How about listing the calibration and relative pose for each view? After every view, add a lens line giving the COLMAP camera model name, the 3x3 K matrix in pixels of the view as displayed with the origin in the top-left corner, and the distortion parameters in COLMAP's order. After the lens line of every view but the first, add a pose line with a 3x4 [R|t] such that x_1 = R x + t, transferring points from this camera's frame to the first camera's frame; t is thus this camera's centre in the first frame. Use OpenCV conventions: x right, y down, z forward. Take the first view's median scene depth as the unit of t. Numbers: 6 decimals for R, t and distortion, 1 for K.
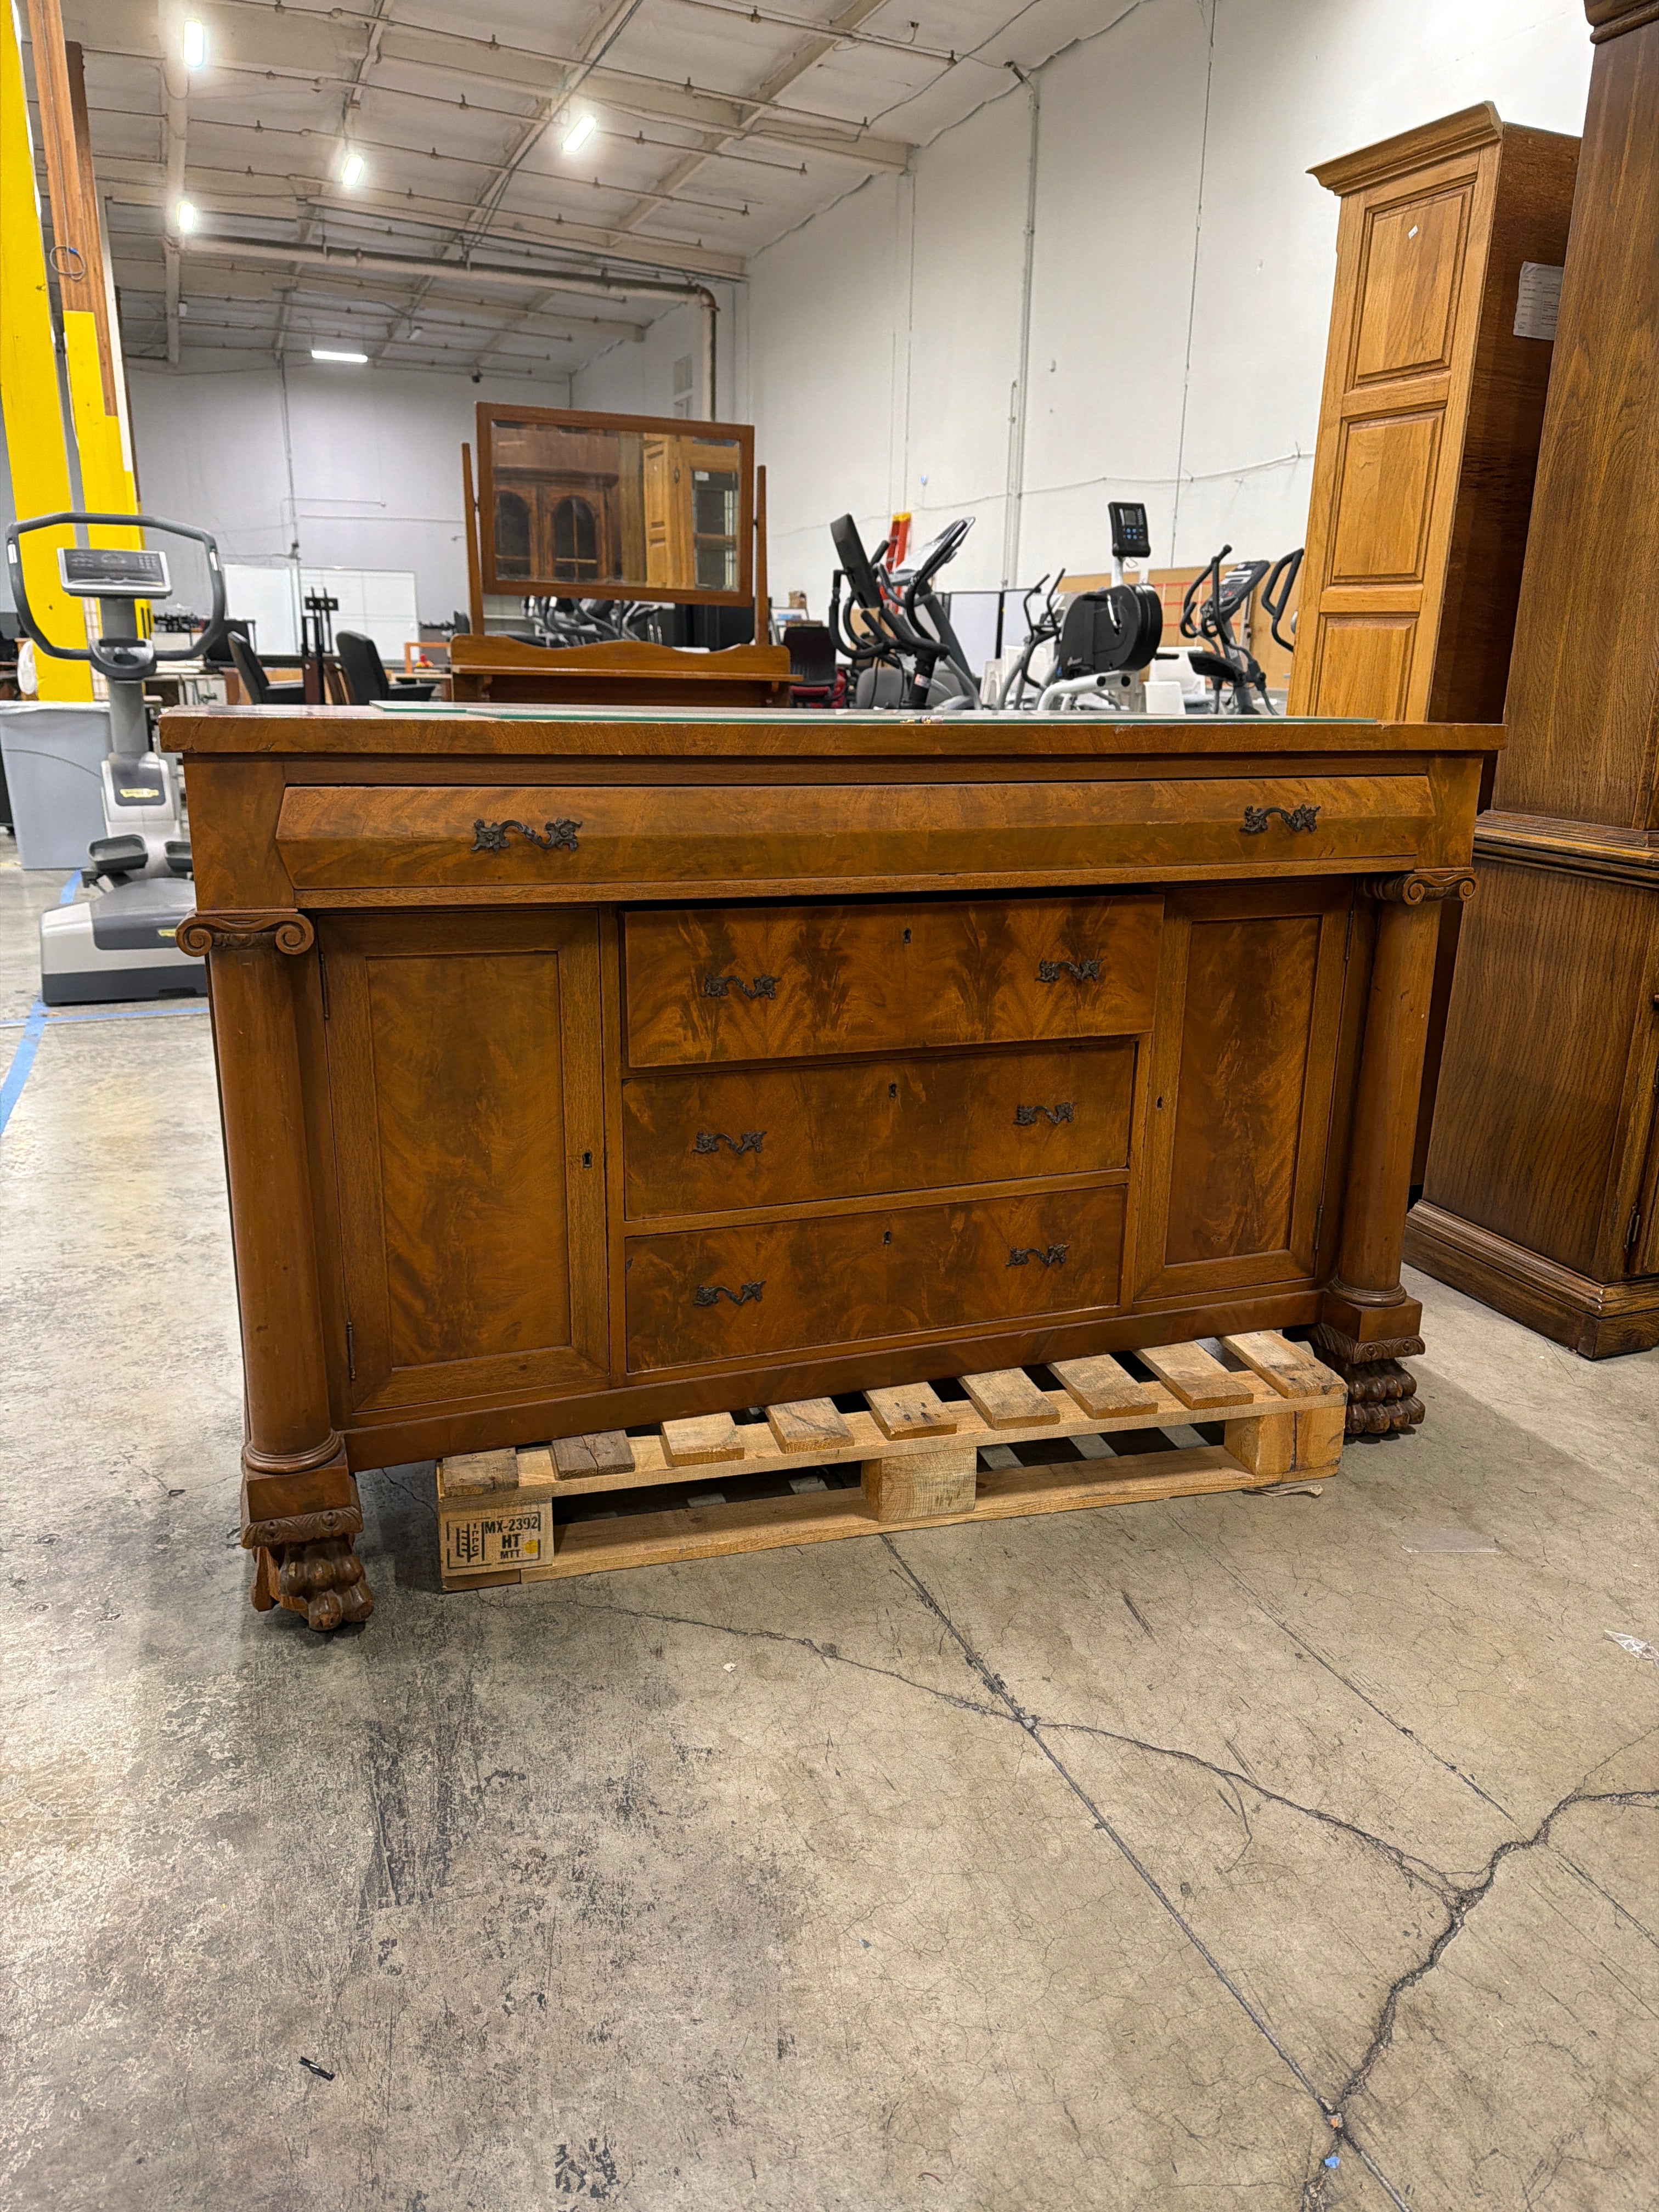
lens RADIAL K [[1574.6, 0, 852.4], [0, 1574.6, 1120.3], [0, 0, 1]] dist [0.089699, -0.002543]
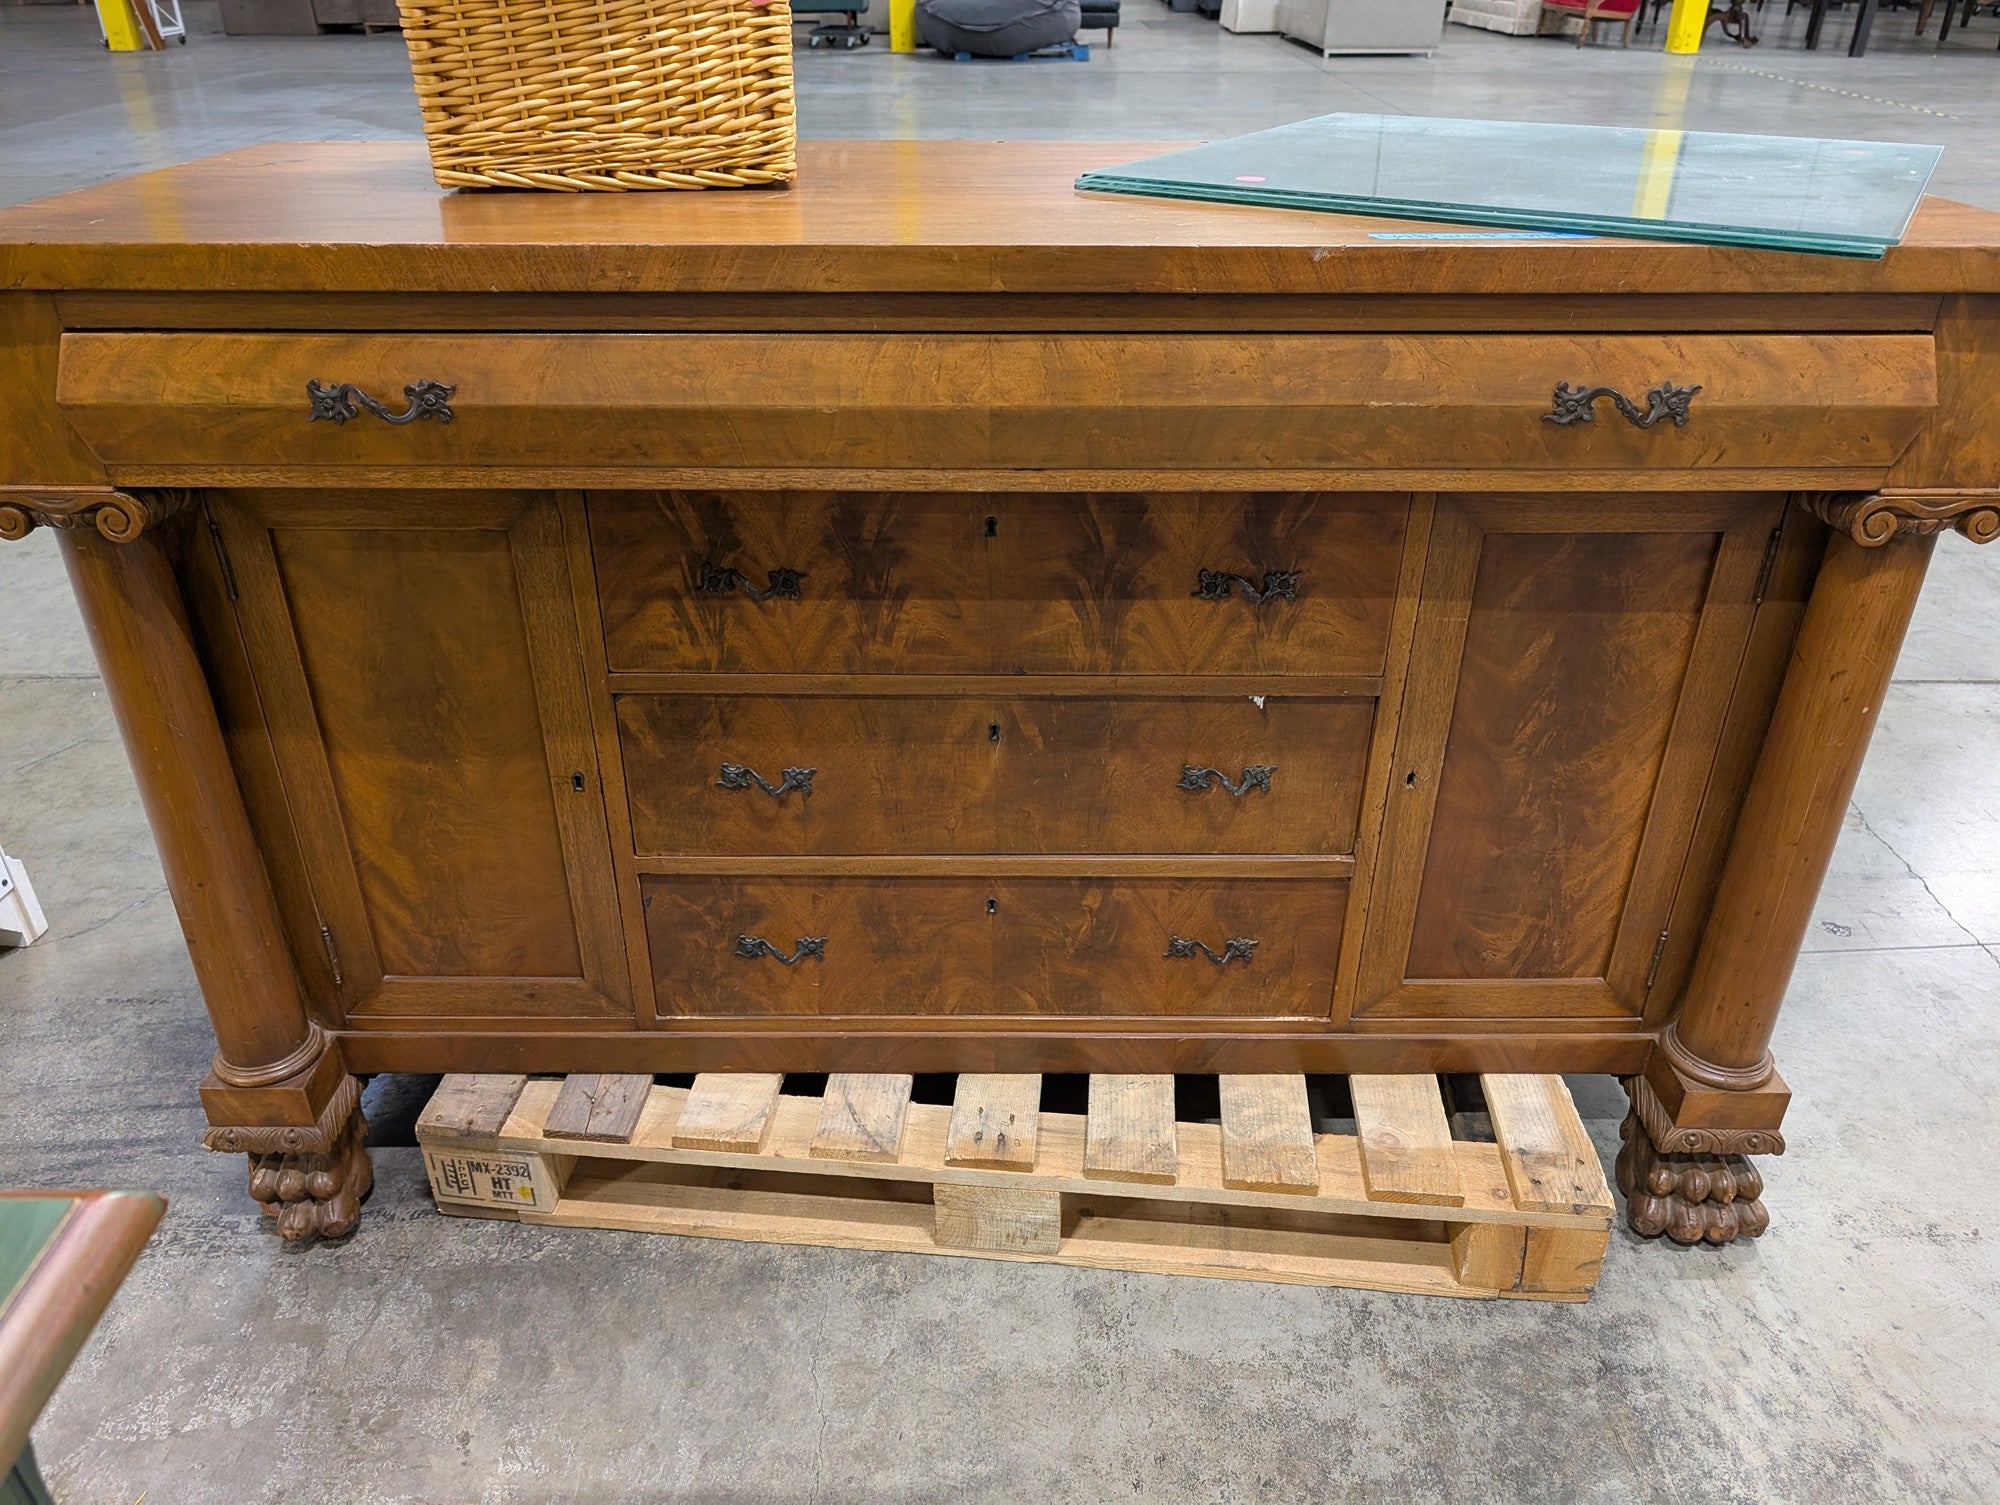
lens RADIAL K [[1461.9, 0, 989.6], [0, 1461.9, 765.0], [0, 0, 1]] dist [0.003529, -0.000643]
pose [[0.932624, 0.165285, -0.320771, 0.256660], [-0.084560, 0.964282, 0.251016, -0.183785], [0.350803, -0.206979, 0.913289, 0.395116]]
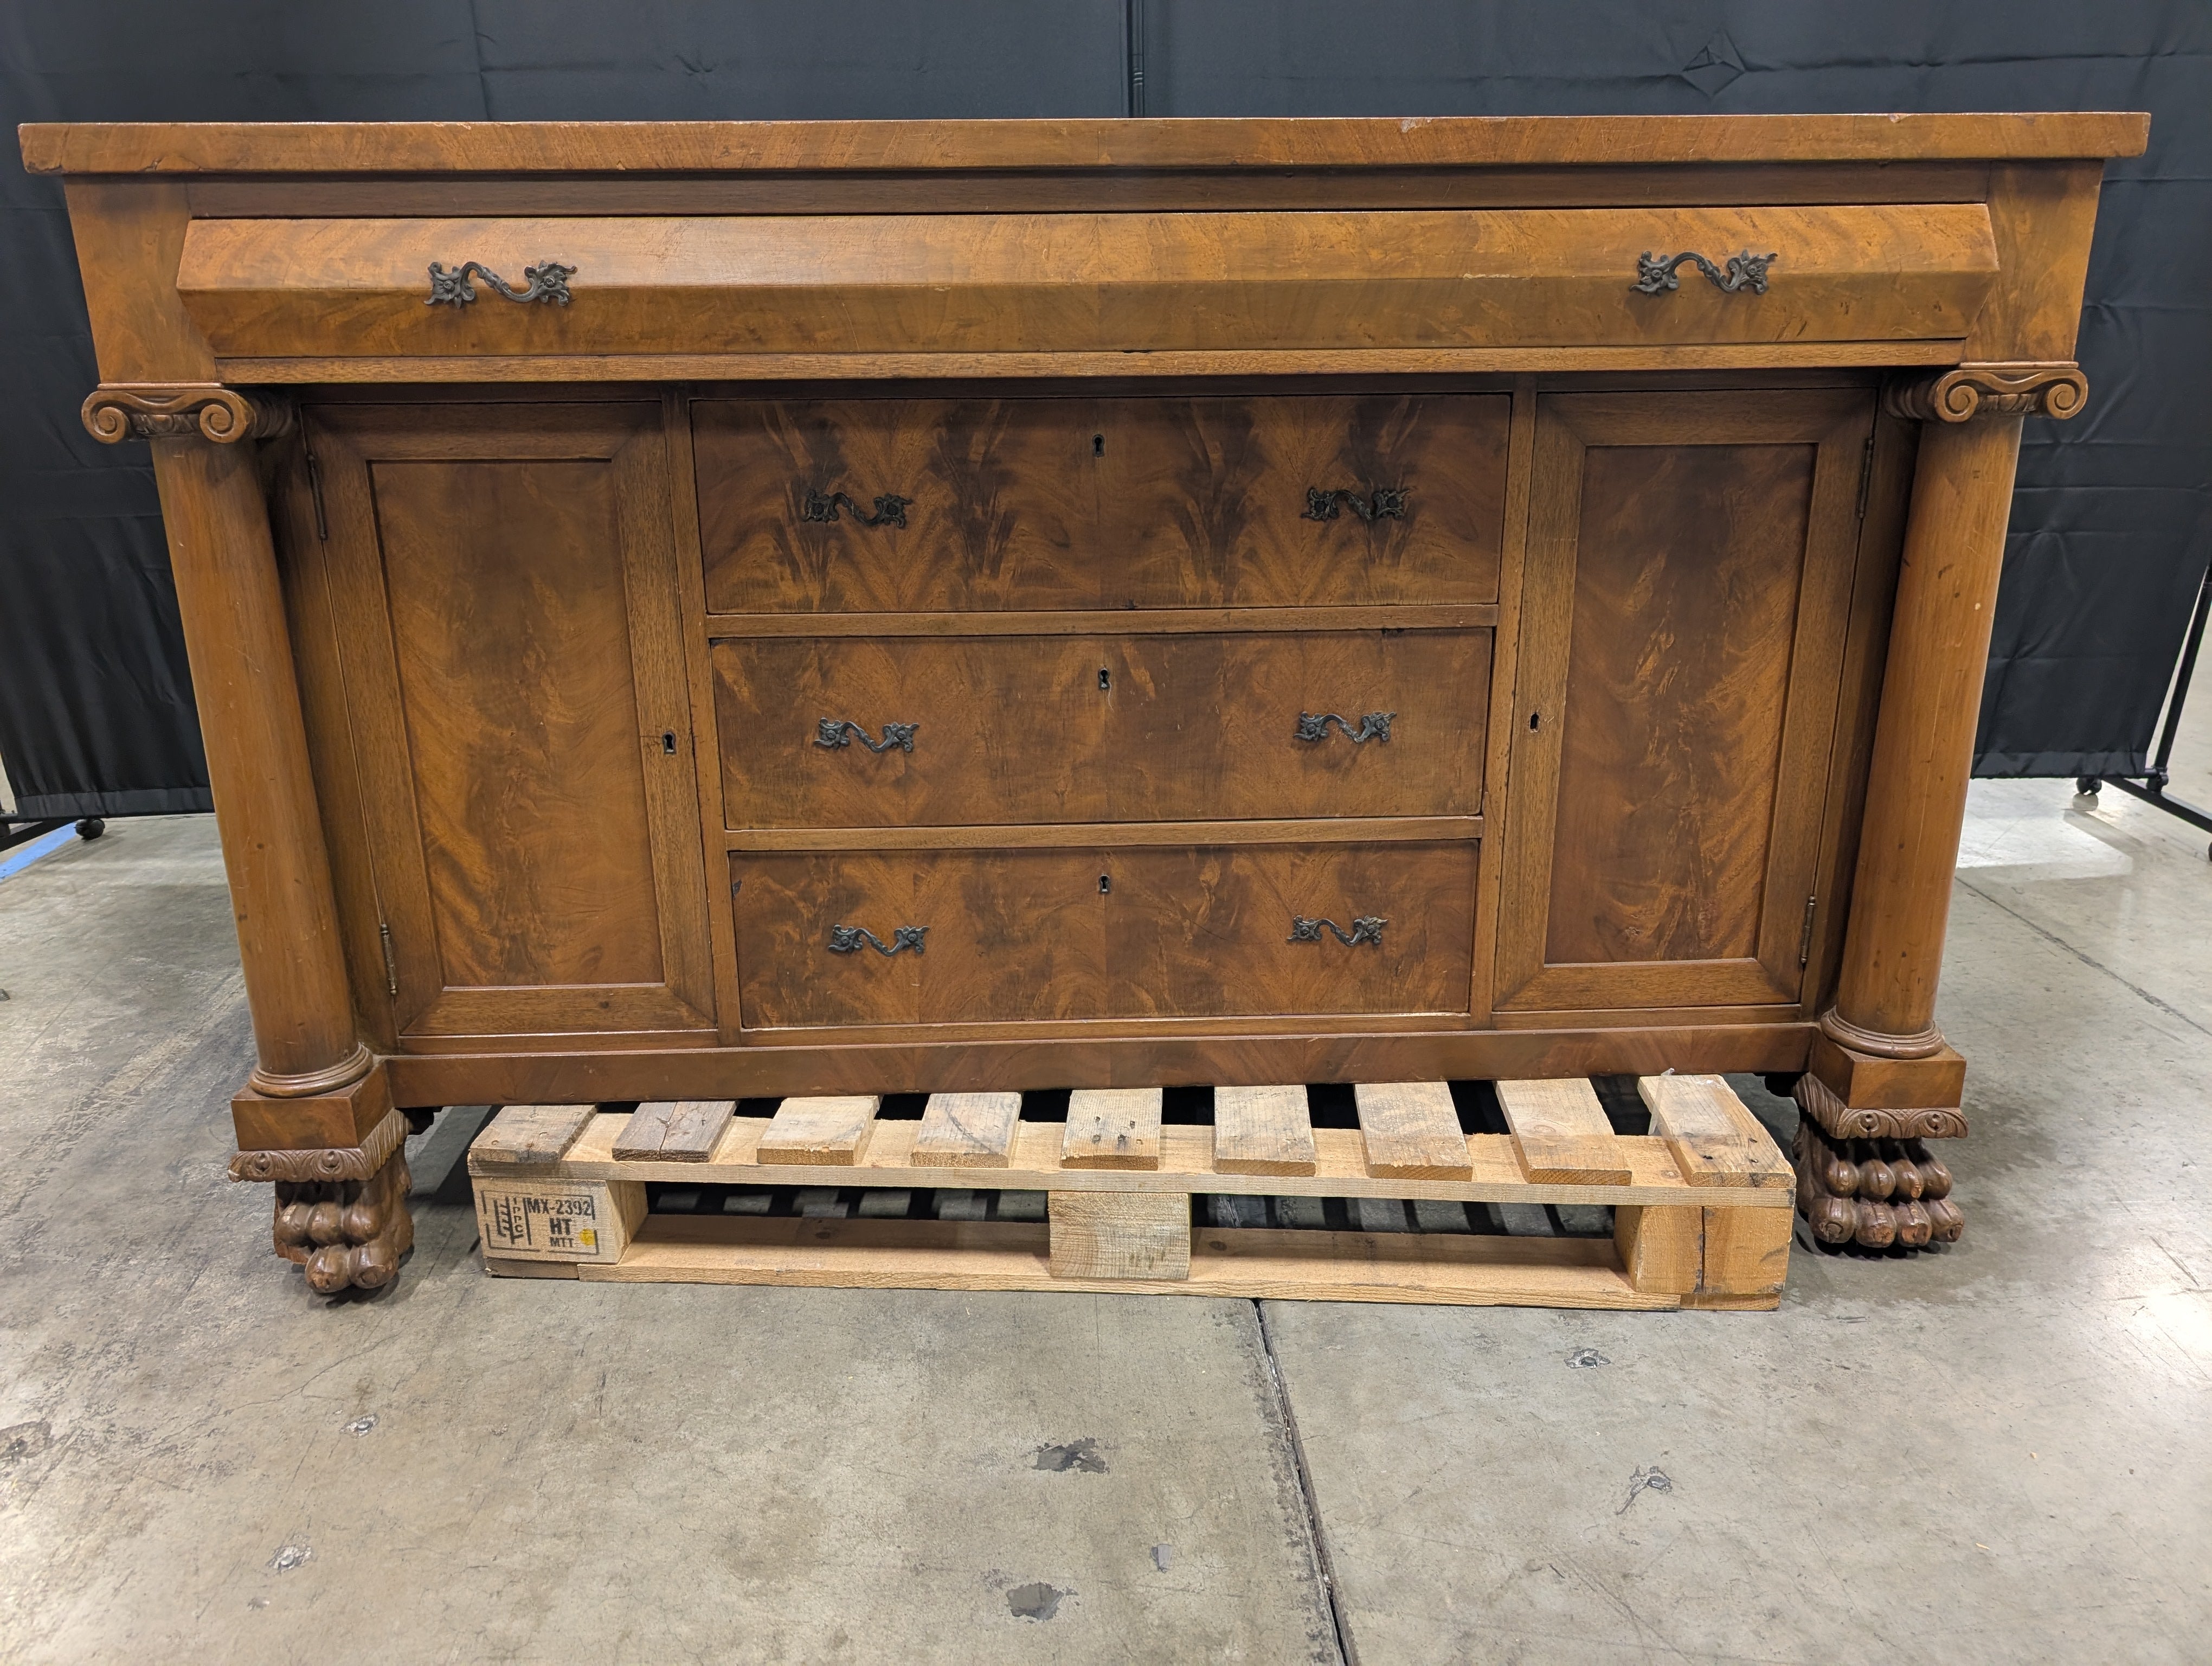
lens RADIAL K [[1617.1, 0, 1109.8], [0, 1617.1, 830.3], [0, 0, 1]] dist [0.003529, -0.000643]
pose [[0.945380, 0.074090, -0.317438, 0.277912], [-0.064461, 0.997088, 0.040747, 0.020816], [0.319533, -0.018059, 0.947403, 0.325648]]
